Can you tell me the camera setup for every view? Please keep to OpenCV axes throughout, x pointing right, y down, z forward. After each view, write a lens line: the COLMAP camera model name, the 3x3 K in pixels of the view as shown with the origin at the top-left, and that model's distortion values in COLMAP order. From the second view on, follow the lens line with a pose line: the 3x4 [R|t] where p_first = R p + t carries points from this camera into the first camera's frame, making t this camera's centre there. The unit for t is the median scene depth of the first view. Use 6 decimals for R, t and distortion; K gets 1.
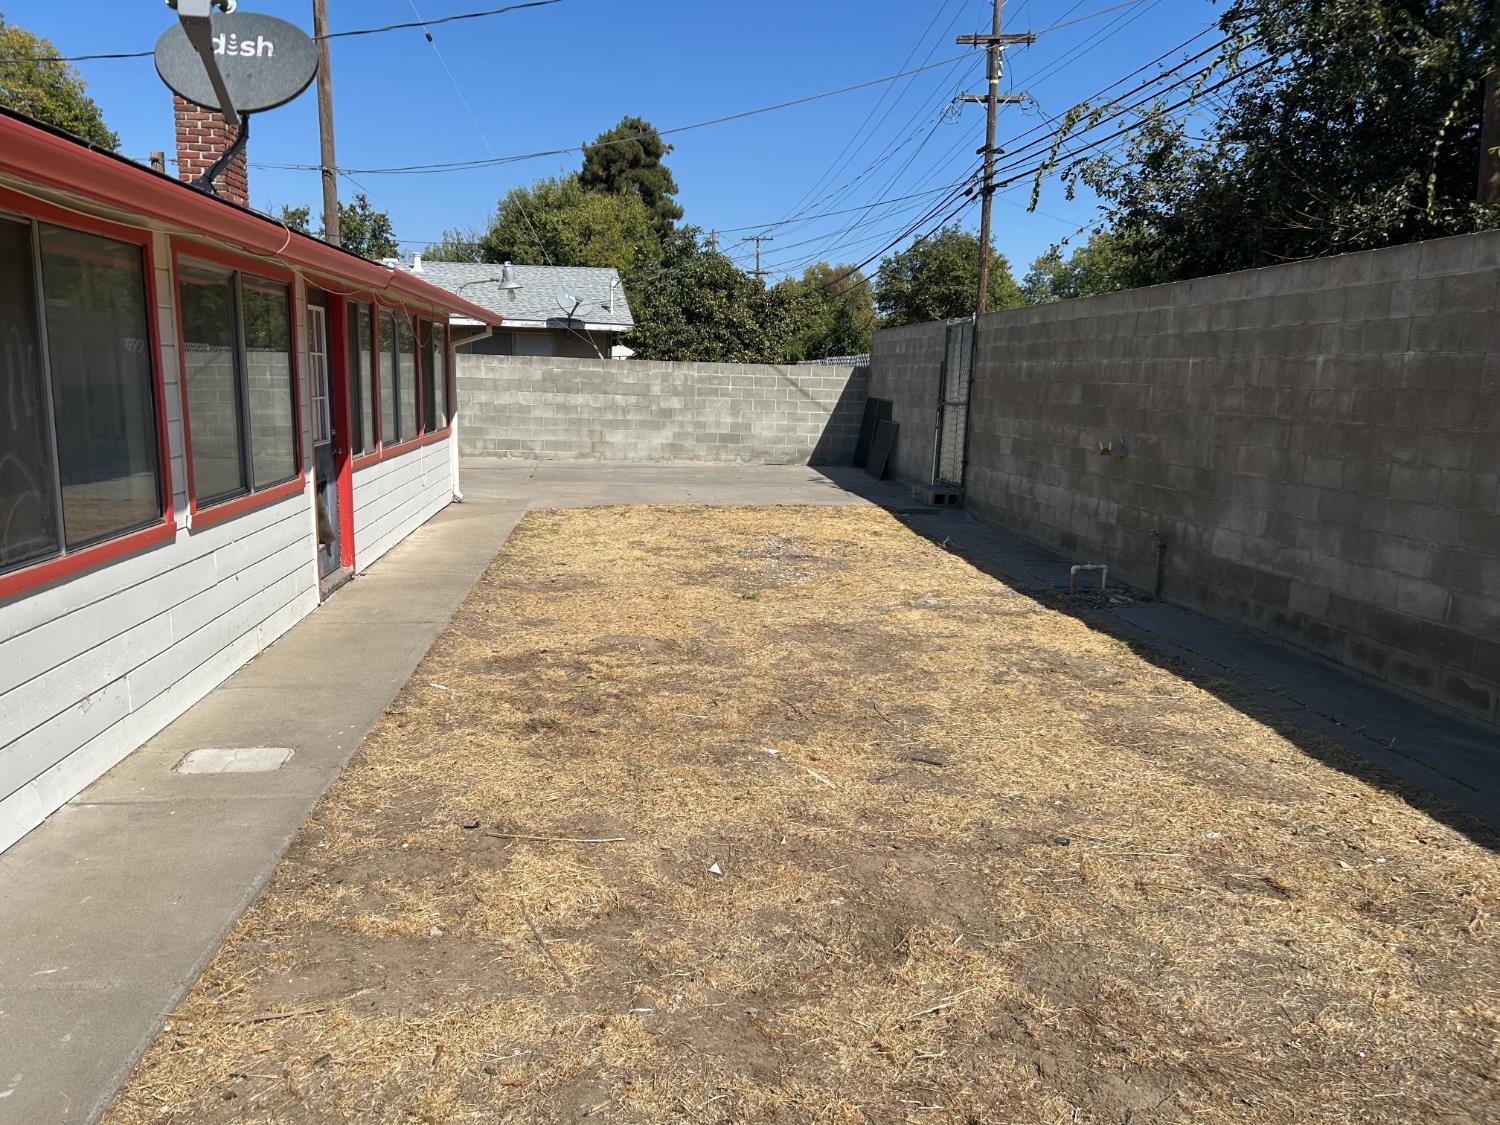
lens RADIAL K [[1137.8, 0, 750.0], [0, 1137.8, 562.5], [0, 0, 1]] dist [0.069865, -0.003999]
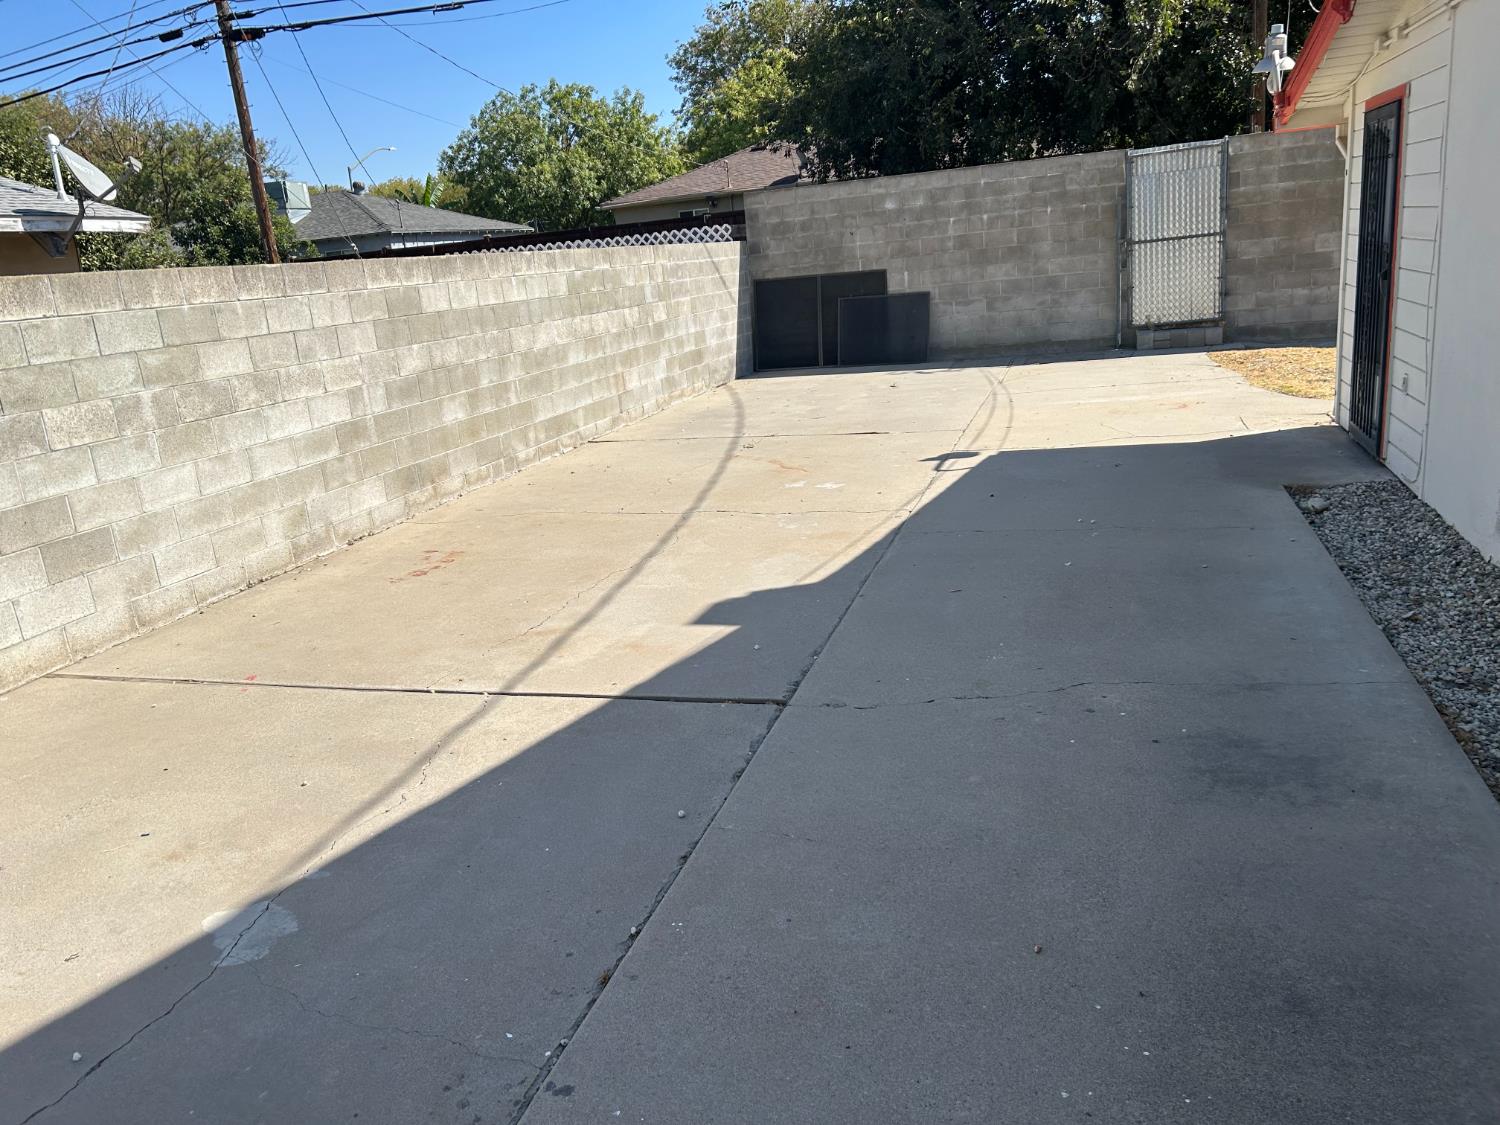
lens RADIAL K [[1123.1, 0, 750.0], [0, 1123.1, 562.5], [0, 0, 1]] dist [0.002327, -0.001017]
pose [[0.337966, -0.304079, 0.890682, -0.654844], [0.251812, 0.941081, 0.225736, -0.138144], [-0.906846, 0.147994, 0.394624, 0.730817]]
